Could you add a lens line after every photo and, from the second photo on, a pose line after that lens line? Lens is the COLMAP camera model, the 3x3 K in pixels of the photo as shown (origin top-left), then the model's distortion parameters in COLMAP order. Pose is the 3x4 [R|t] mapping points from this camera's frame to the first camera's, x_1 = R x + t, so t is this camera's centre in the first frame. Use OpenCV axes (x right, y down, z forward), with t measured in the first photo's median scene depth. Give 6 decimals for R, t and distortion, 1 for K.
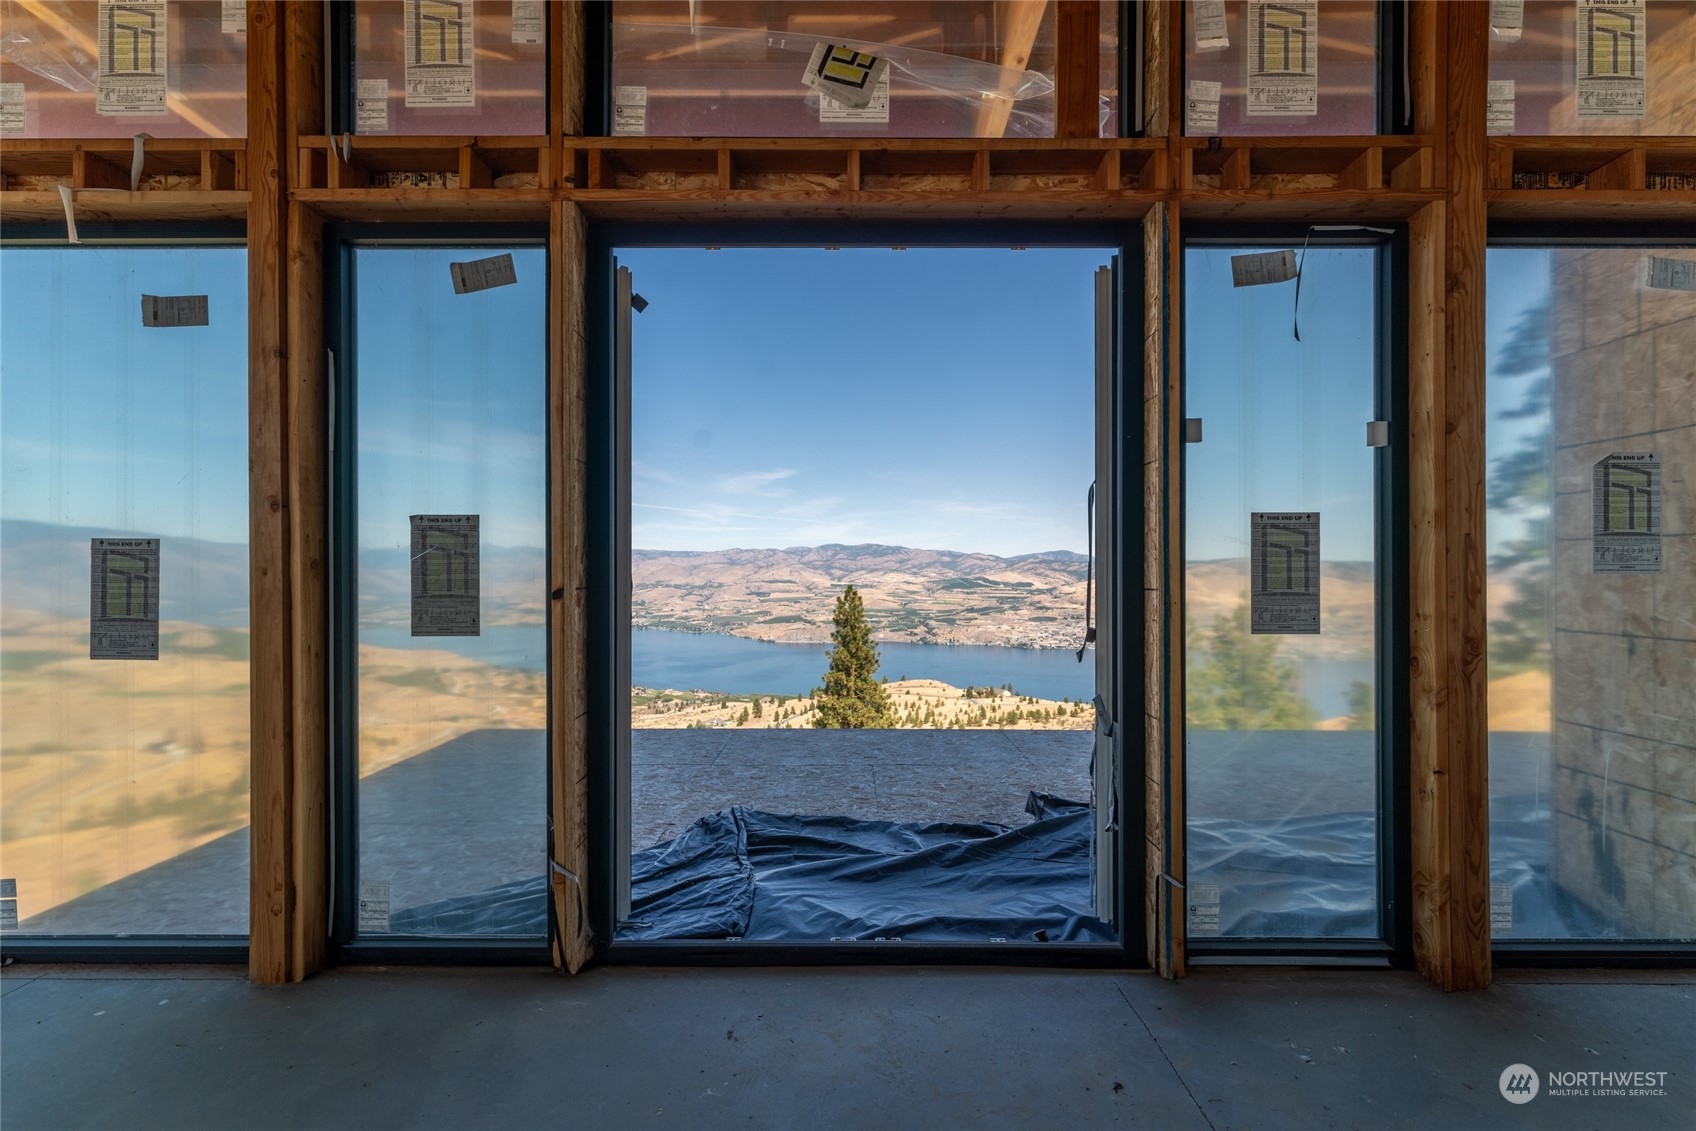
lens RADIAL K [[681.6, 0, 839.7], [0, 681.6, 569.9], [0, 0, 1]] dist [-0.002331, 0.000064]
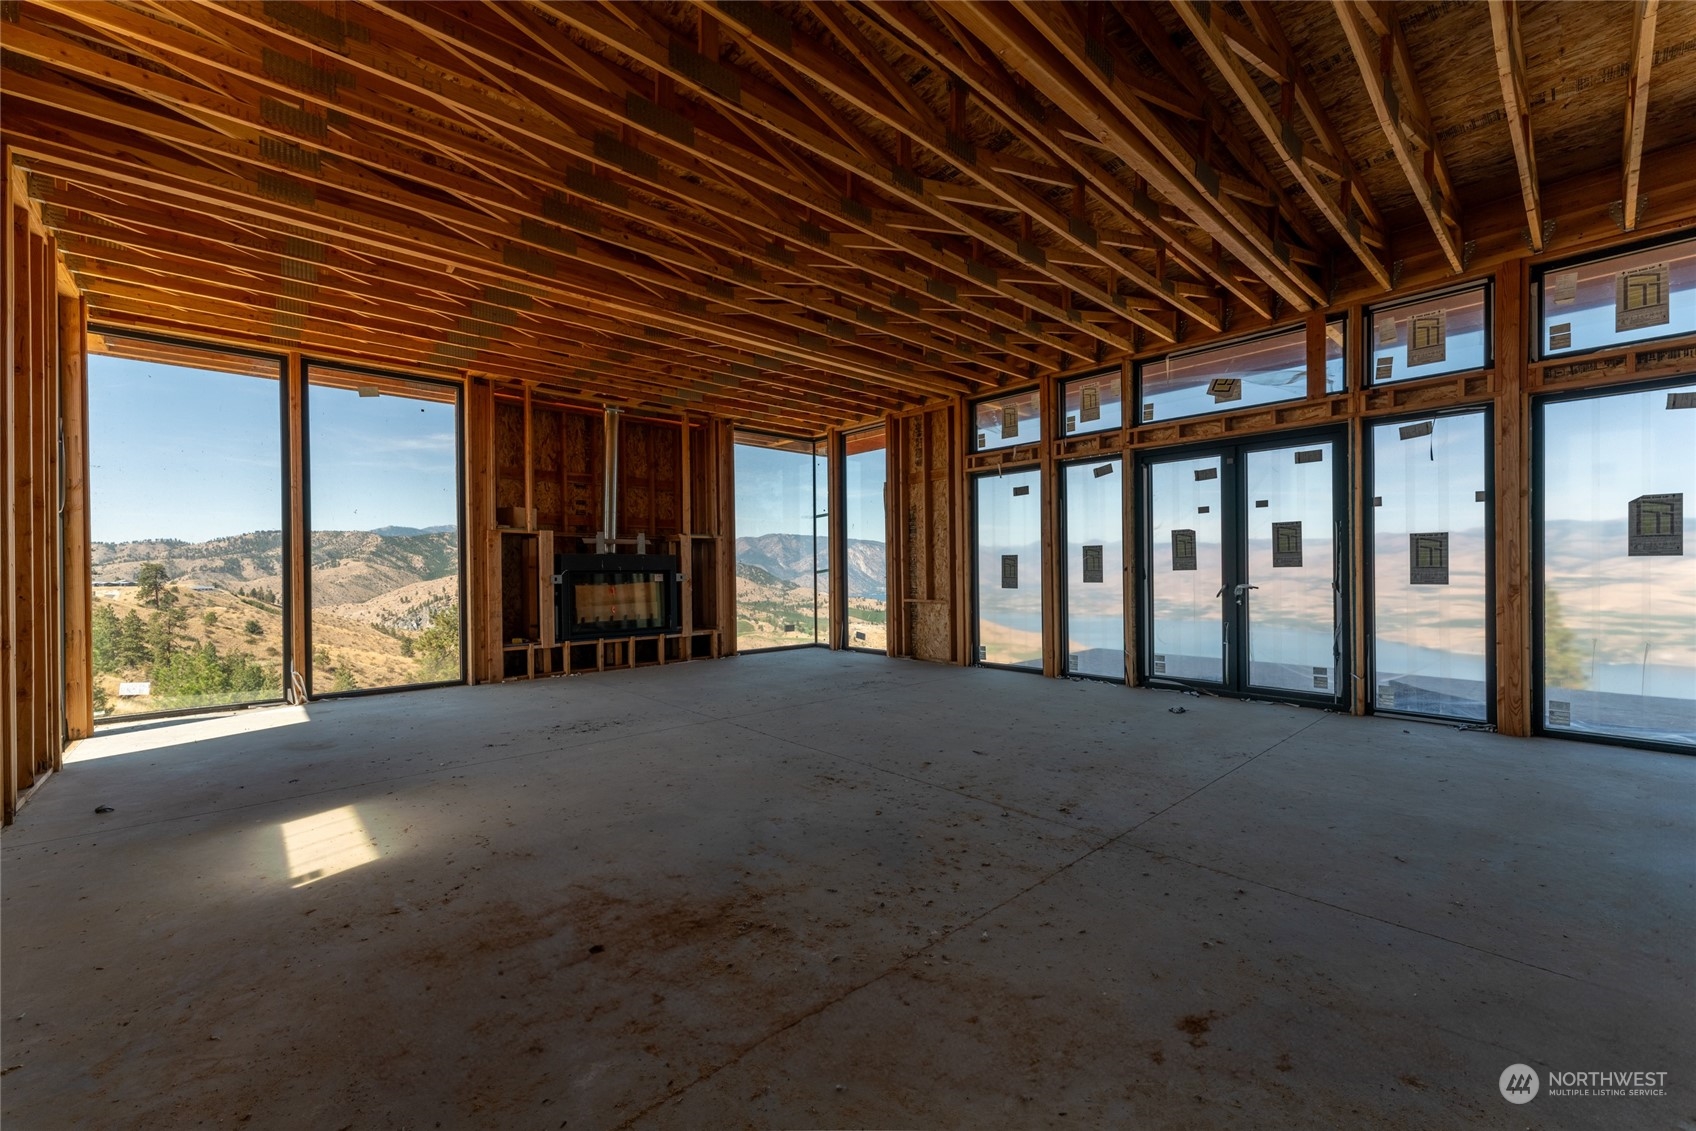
lens RADIAL K [[681.6, 0, 839.7], [0, 681.6, 569.9], [0, 0, 1]] dist [-0.002331, 0.000064]
pose [[0.671793, -0.006749, -0.740708, 1.012661], [0.014418, 0.999888, 0.003966, 0.006697], [0.740598, -0.013344, 0.671816, -2.071652]]
